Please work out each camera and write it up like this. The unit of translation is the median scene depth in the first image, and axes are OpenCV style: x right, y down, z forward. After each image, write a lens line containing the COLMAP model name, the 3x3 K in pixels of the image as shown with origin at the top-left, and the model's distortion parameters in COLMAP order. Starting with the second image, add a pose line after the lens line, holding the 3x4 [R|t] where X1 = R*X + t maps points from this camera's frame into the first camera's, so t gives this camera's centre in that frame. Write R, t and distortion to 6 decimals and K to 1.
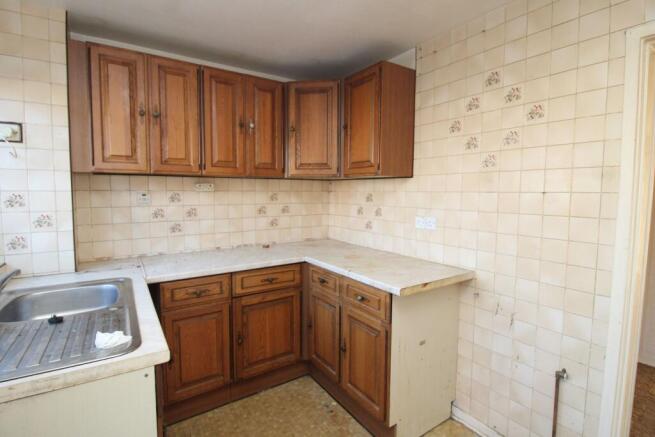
lens RADIAL K [[310.1, 0, 335.8], [0, 310.1, 216.1], [0, 0, 1]] dist [-0.014269, -0.000740]
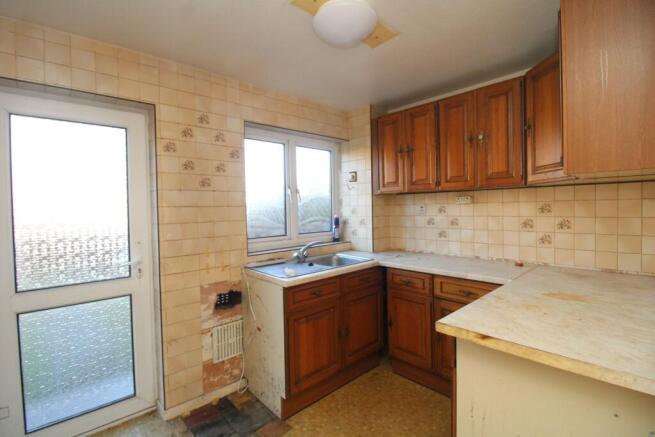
lens RADIAL K [[310.1, 0, 335.8], [0, 310.1, 216.1], [0, 0, 1]] dist [-0.014269, -0.000740]
pose [[0.152770, 0.021498, -0.988028, 0.658634], [-0.057703, 0.998252, 0.012799, -0.024705], [0.986576, 0.055057, 0.153743, 0.405653]]
